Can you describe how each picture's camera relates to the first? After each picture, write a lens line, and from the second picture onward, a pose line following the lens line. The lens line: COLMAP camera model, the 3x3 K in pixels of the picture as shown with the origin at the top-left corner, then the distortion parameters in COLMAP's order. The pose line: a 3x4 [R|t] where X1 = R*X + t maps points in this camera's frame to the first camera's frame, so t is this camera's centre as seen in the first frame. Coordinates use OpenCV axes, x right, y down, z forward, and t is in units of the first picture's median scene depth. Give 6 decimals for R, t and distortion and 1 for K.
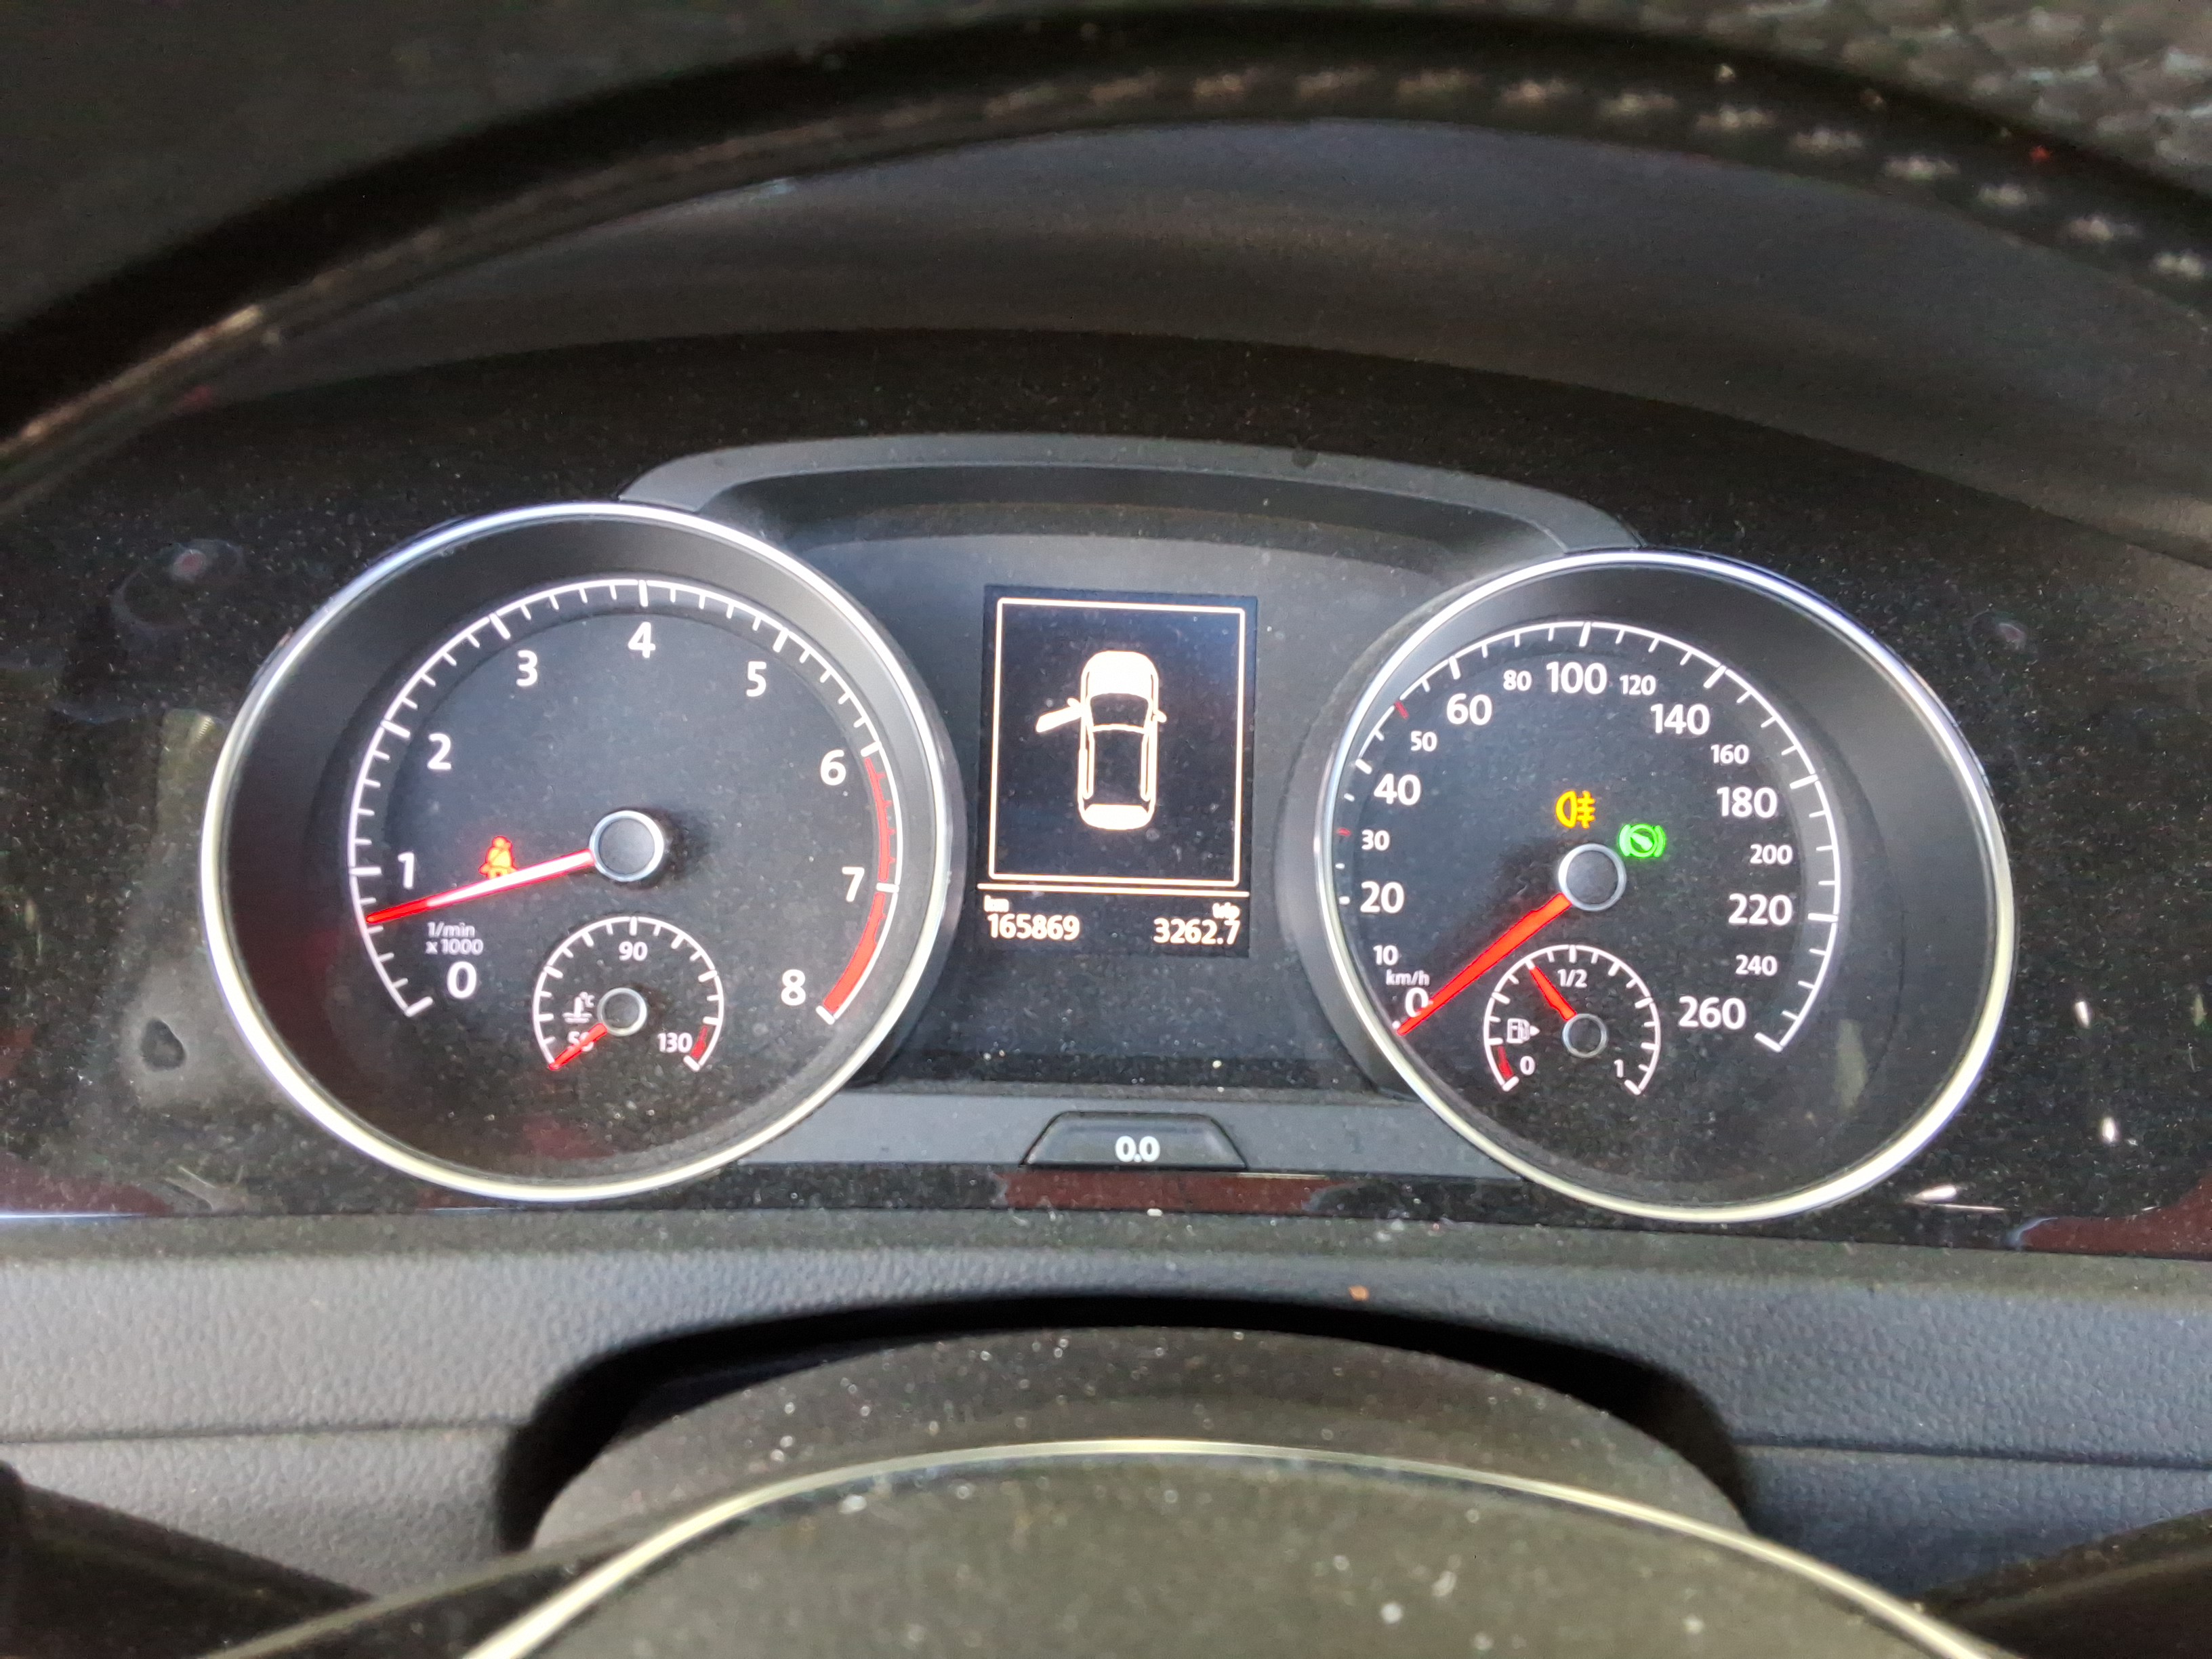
lens RADIAL K [[1786.9, 0, 1110.6], [0, 1786.9, 820.0], [0, 0, 1]] dist [0.119964, -0.143918]
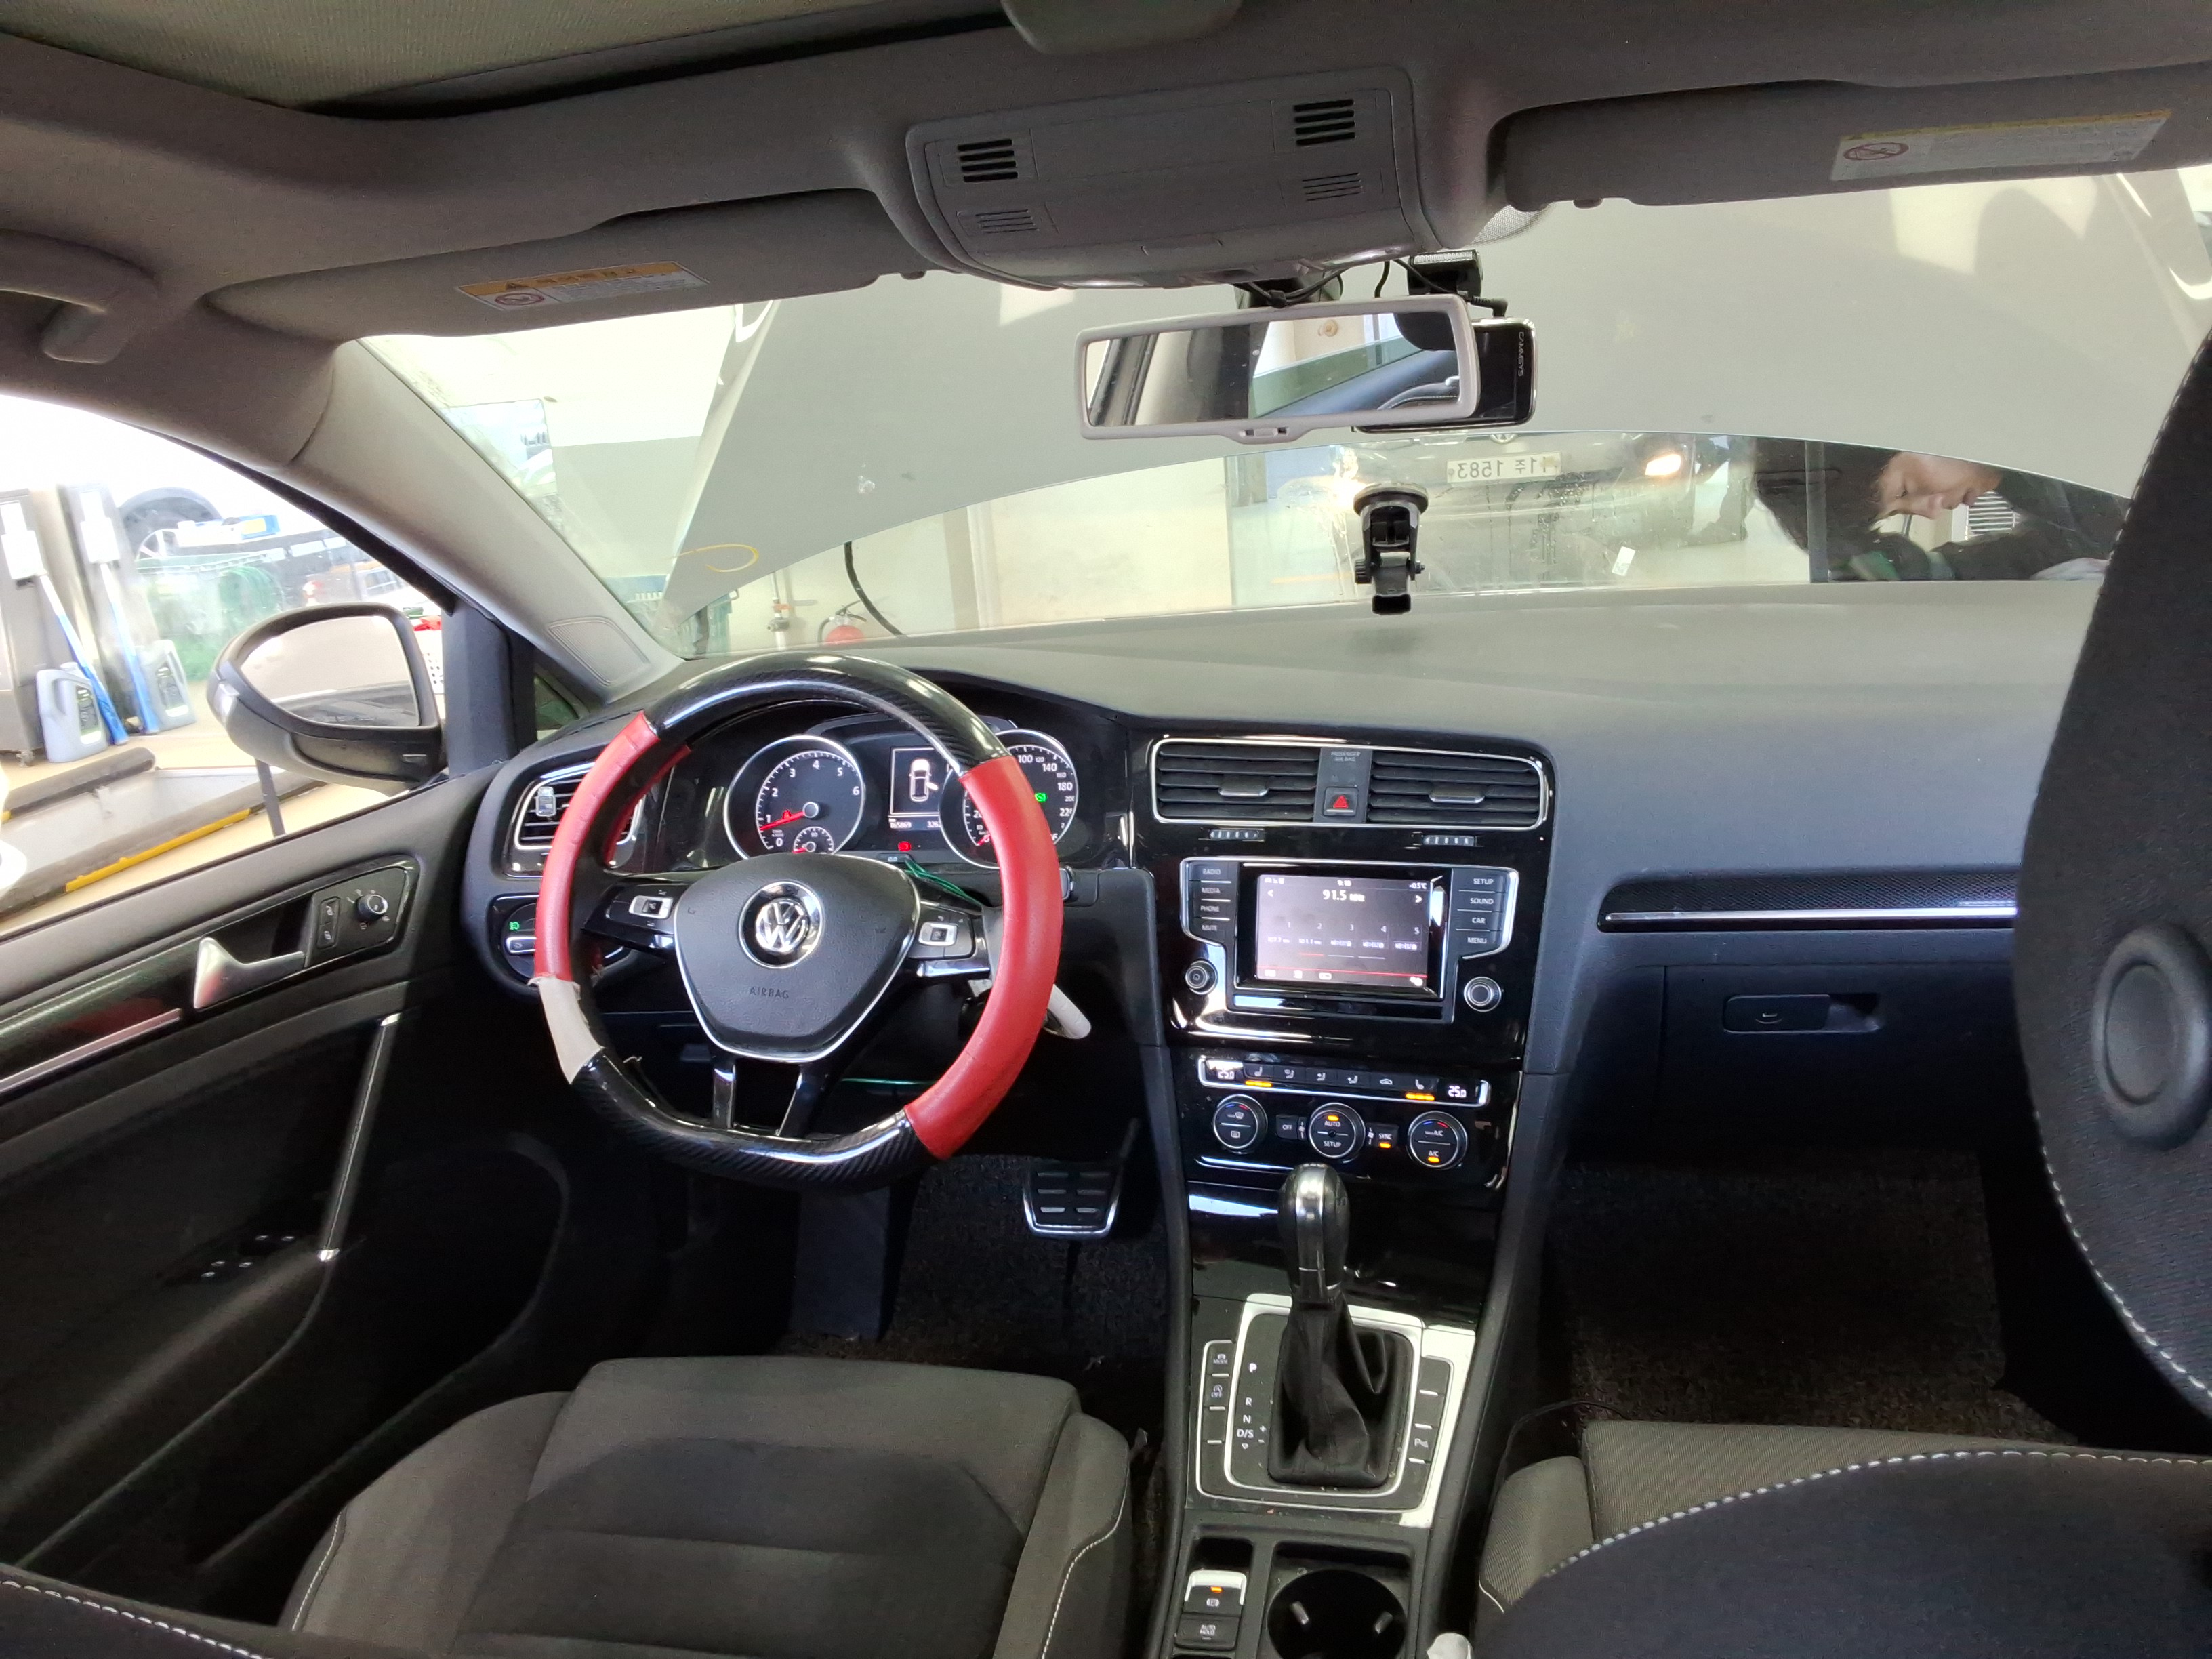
lens RADIAL K [[1786.9, 0, 1110.6], [0, 1786.9, 820.0], [0, 0, 1]] dist [0.119964, -0.143918]
pose [[0.947884, -0.059640, -0.312985, 1.744619], [0.026401, 0.993649, -0.109384, 0.520656], [0.317520, 0.095420, 0.943438, -2.824763]]
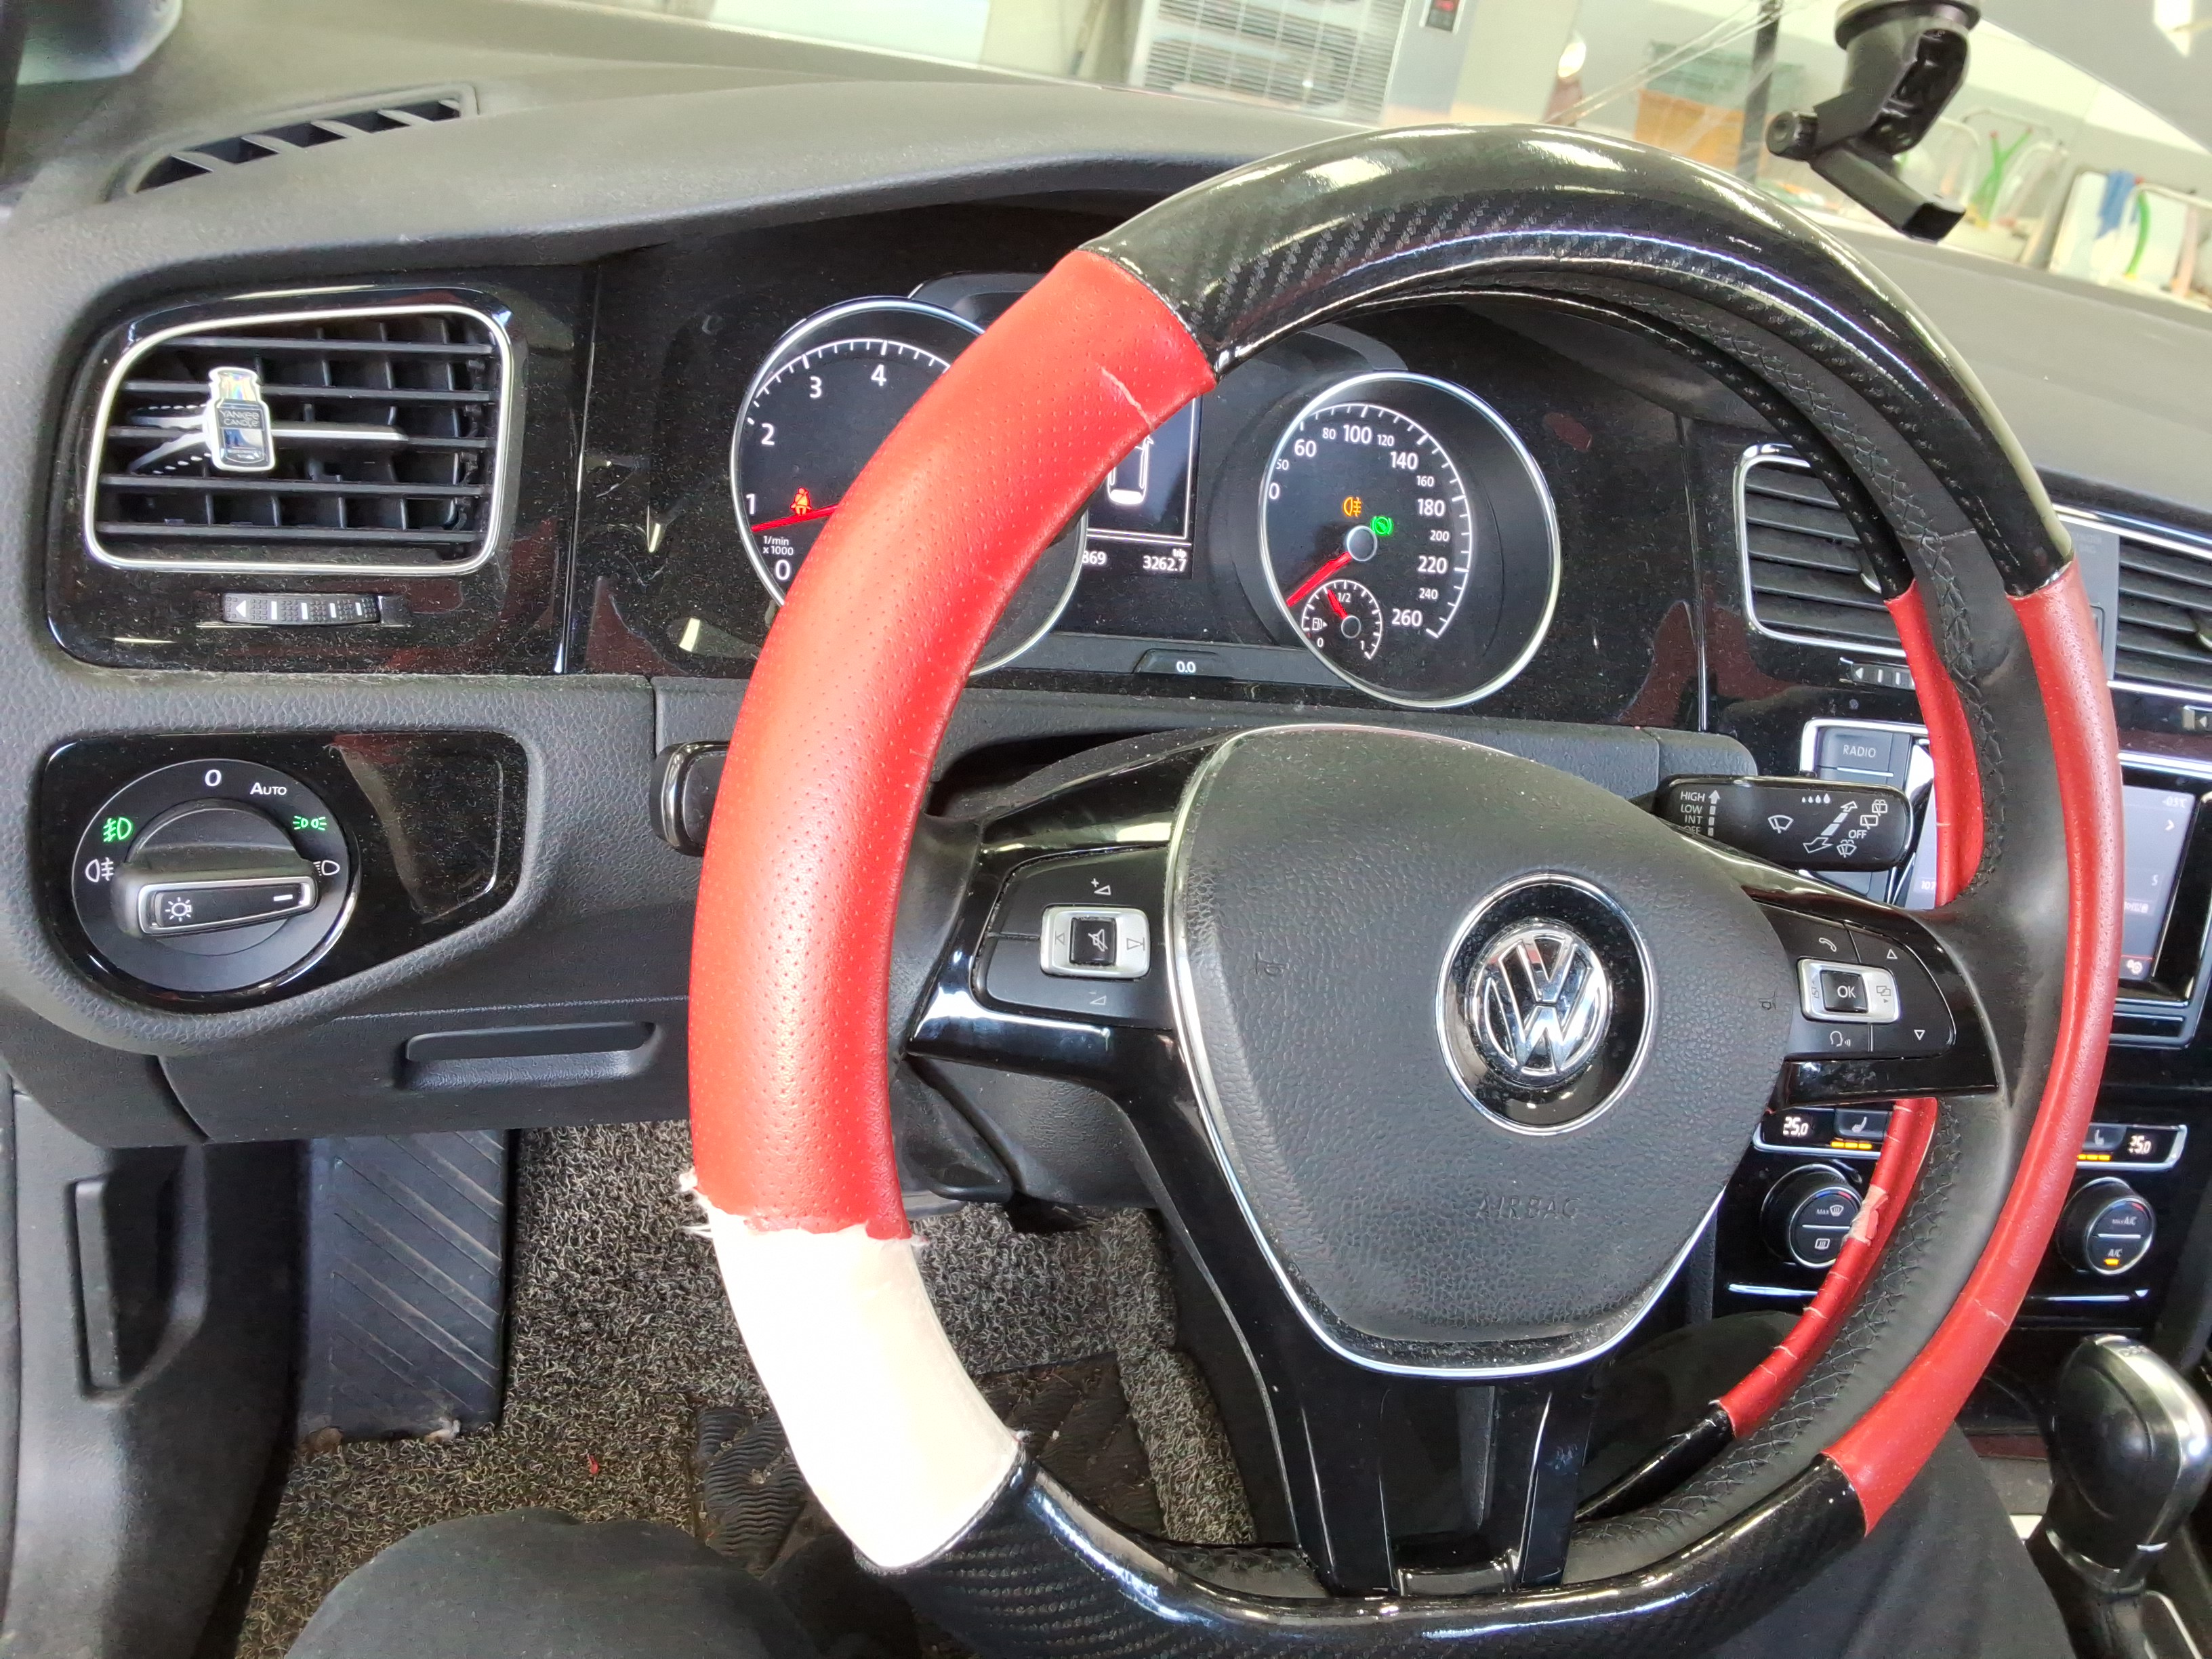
lens RADIAL K [[1786.9, 0, 1110.6], [0, 1786.9, 820.0], [0, 0, 1]] dist [0.119964, -0.143918]
pose [[0.943628, -0.001614, 0.331004, -0.607251], [-0.055347, 0.985141, 0.162586, 0.025468], [-0.326348, -0.171741, 0.929517, -0.722148]]
